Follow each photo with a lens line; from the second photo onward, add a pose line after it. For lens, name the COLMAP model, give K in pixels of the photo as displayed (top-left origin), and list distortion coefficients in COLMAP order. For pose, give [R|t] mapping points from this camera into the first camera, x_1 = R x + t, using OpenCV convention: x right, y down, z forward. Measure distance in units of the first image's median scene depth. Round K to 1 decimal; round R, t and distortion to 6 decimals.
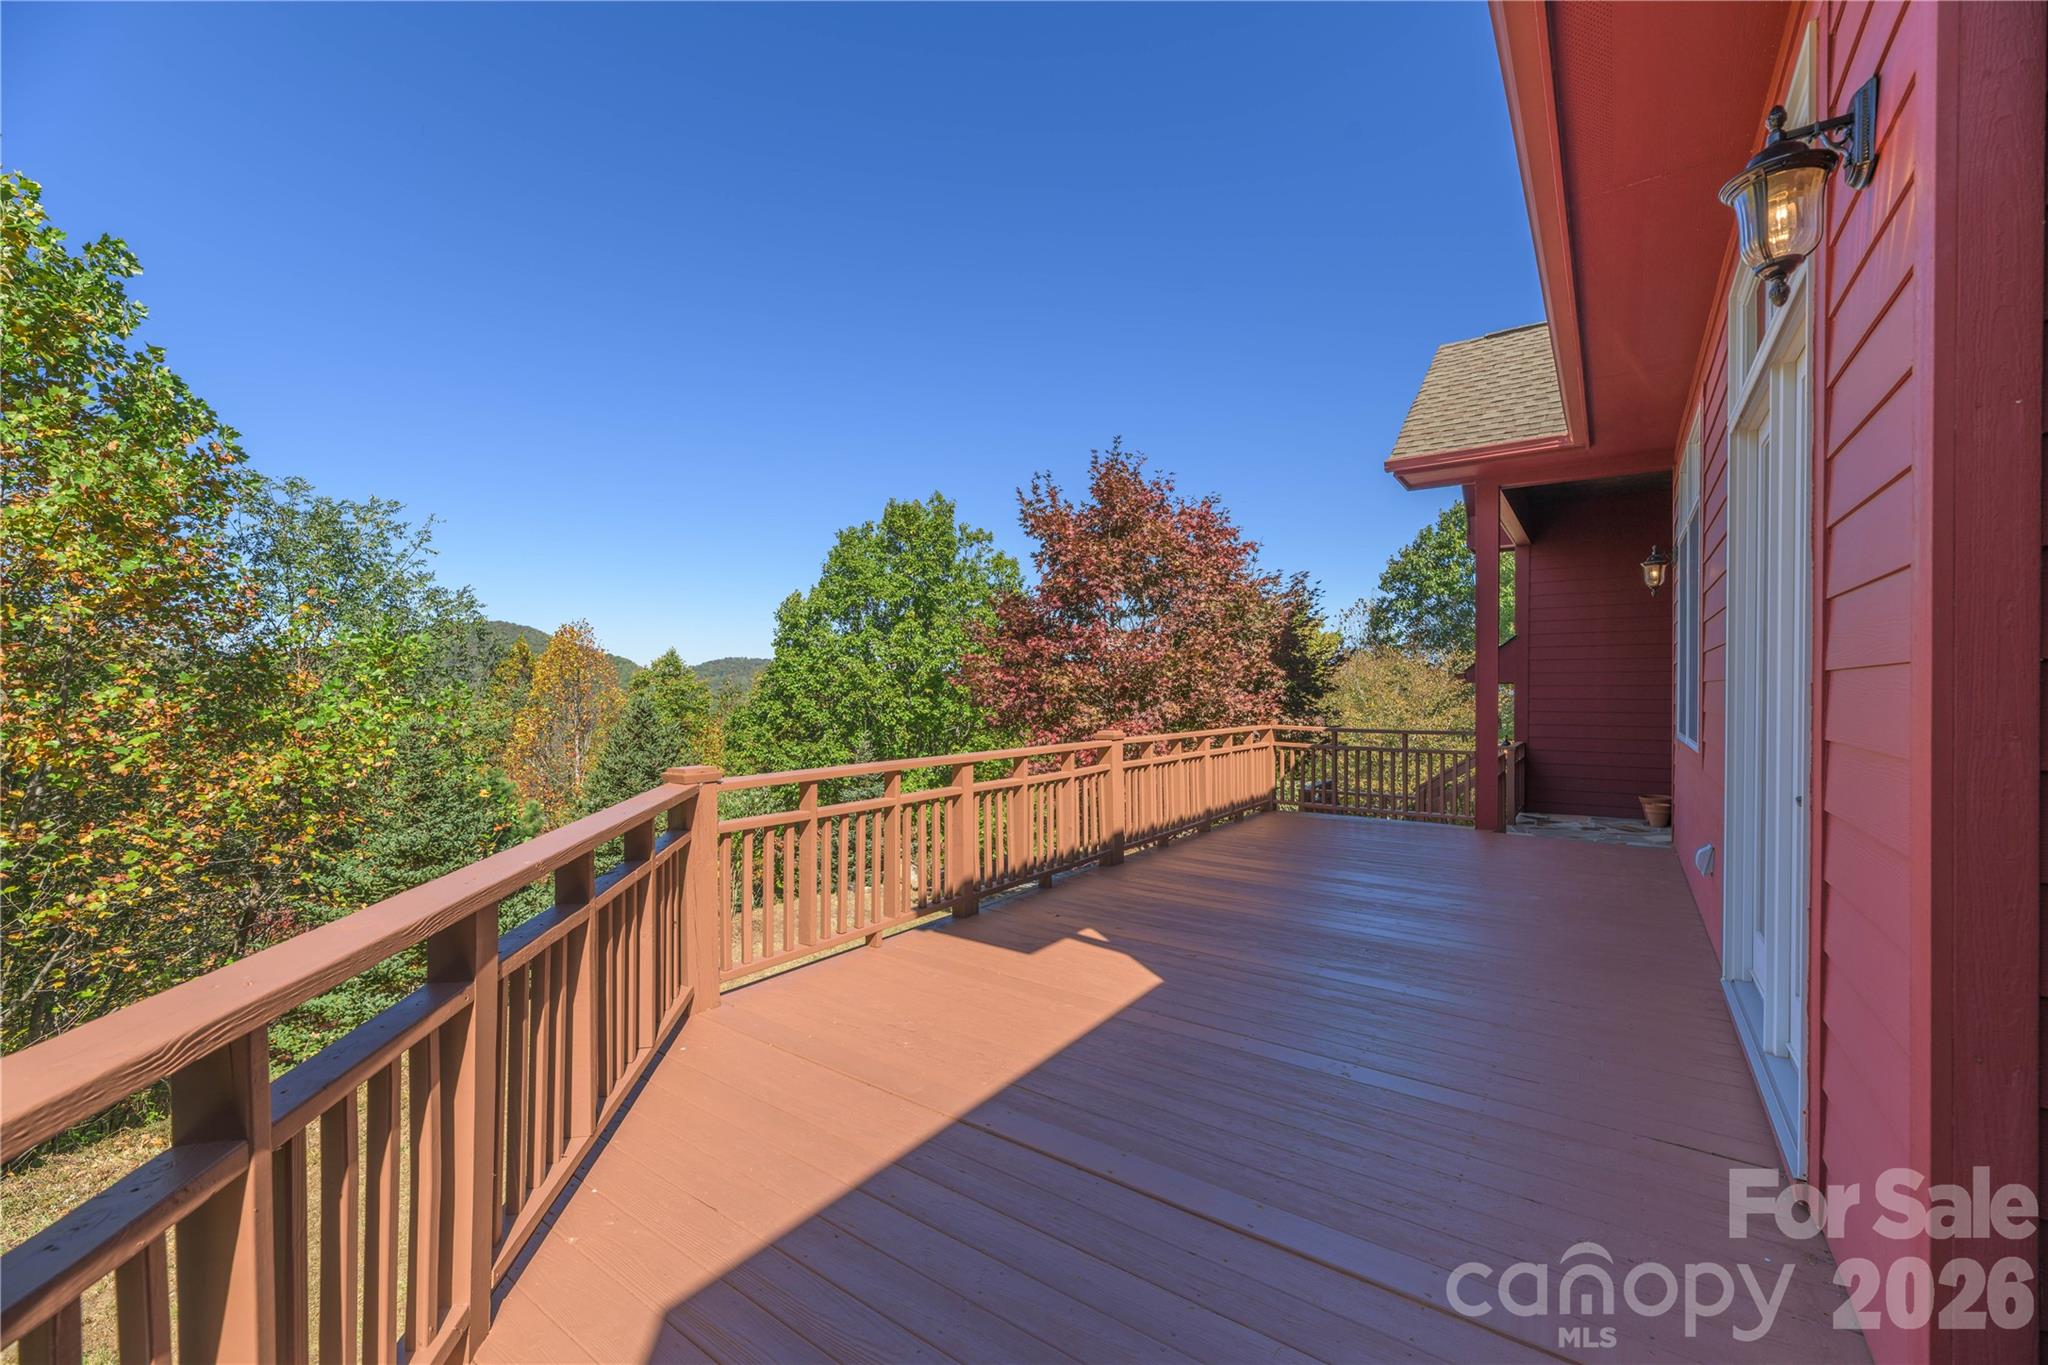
lens RADIAL K [[837.9, 0, 1018.9], [0, 837.9, 688.9], [0, 0, 1]] dist [0.000250, 0.000424]
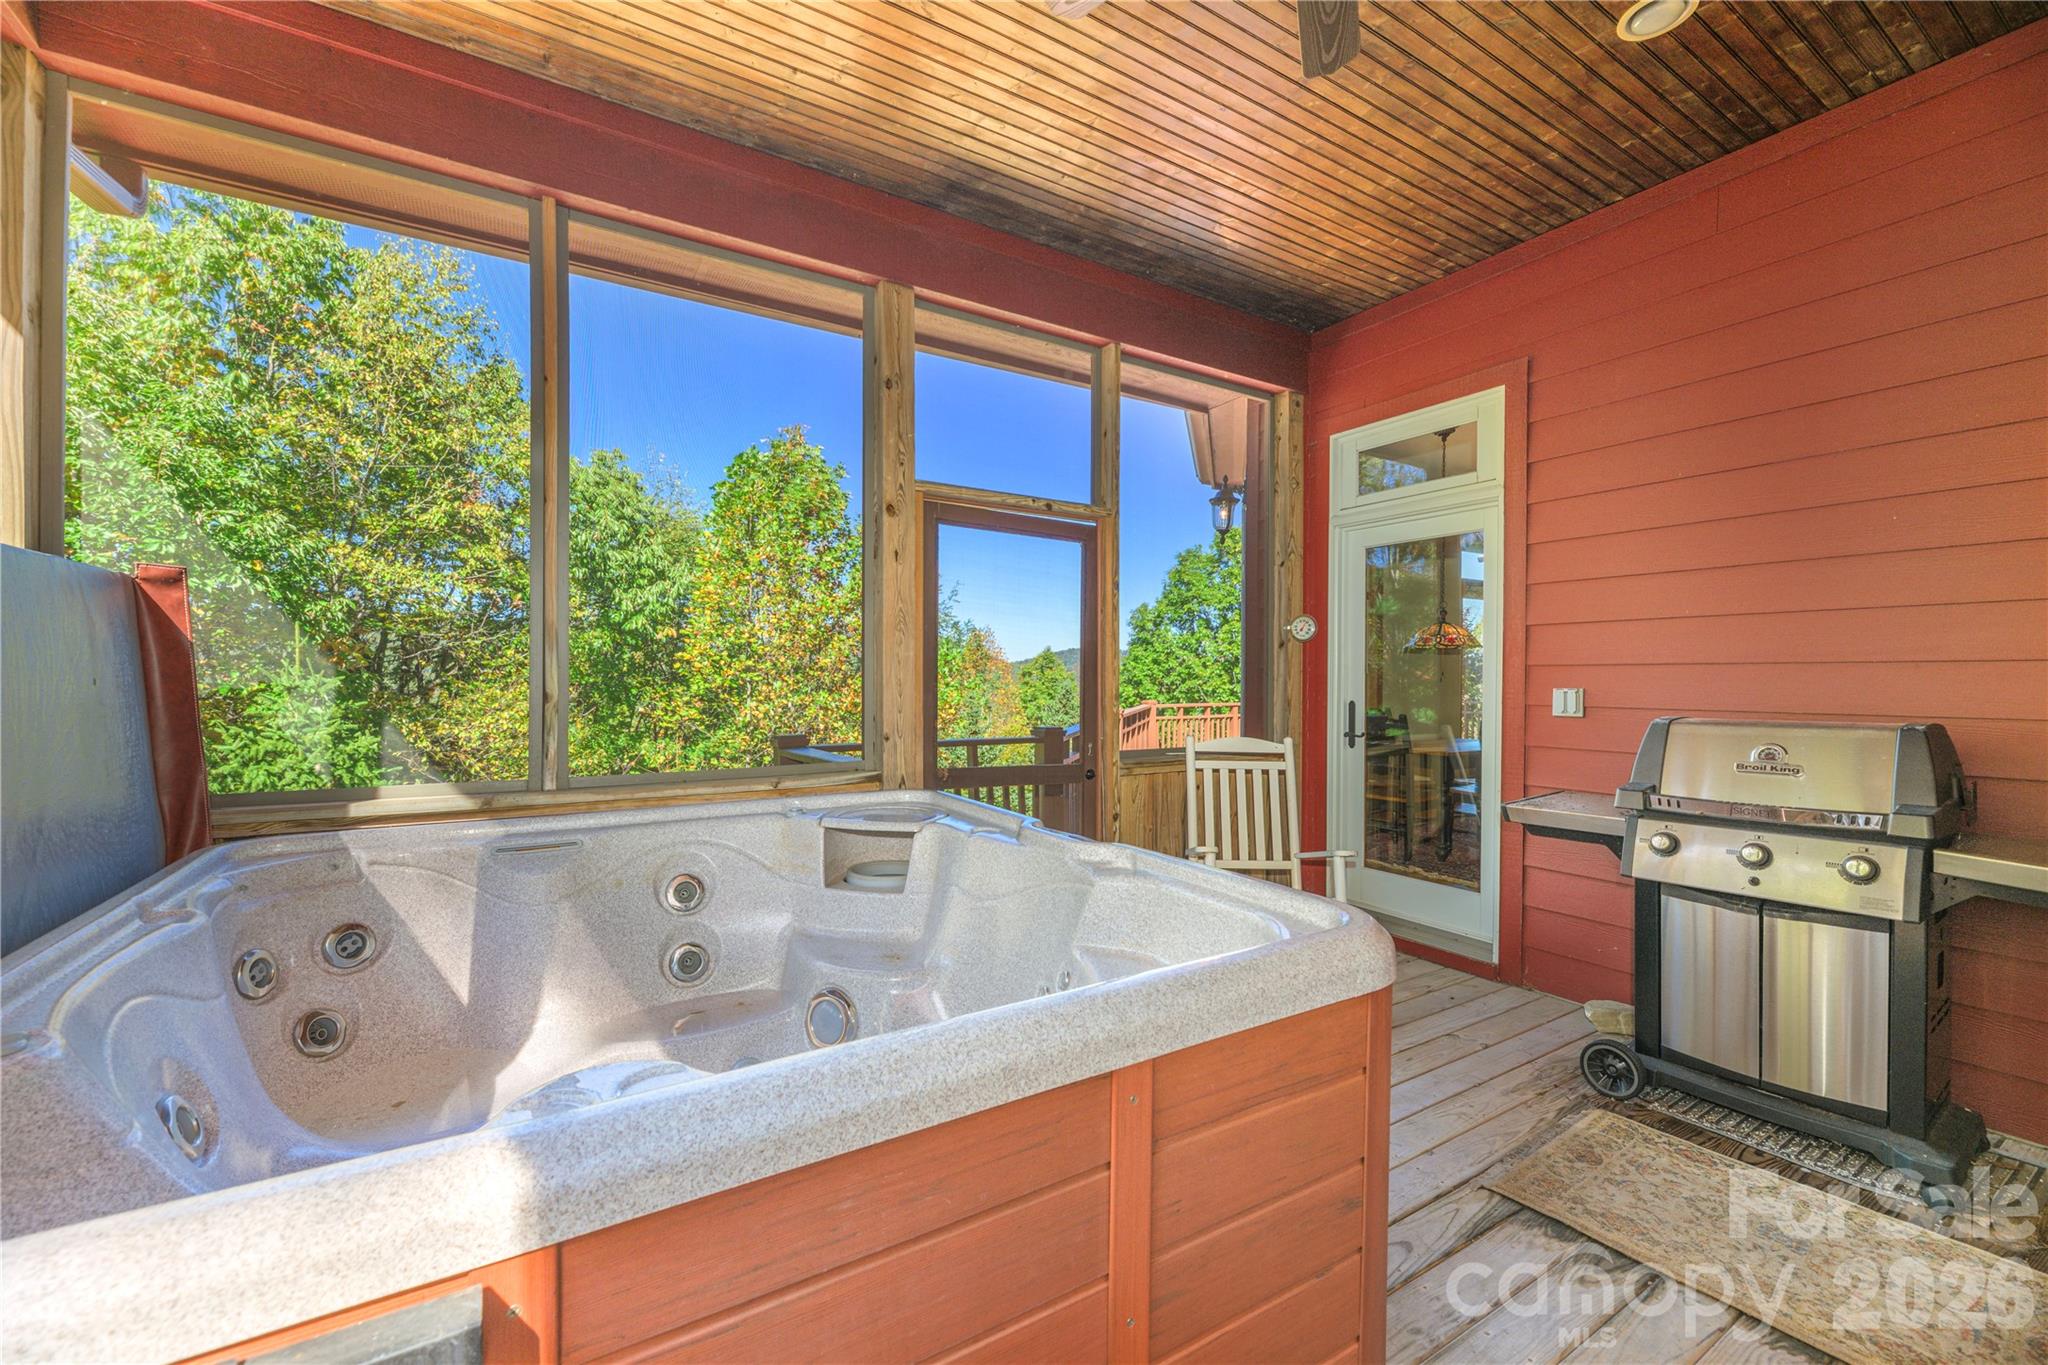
lens RADIAL K [[837.9, 0, 1025.2], [0, 837.9, 678.3], [0, 0, 1]] dist [0.000250, 0.000424]
pose [[0.923032, -0.000557, -0.384724, 0.058084], [0.001818, 0.999994, 0.002916, -0.003435], [0.384720, -0.003391, 0.923027, -0.248558]]
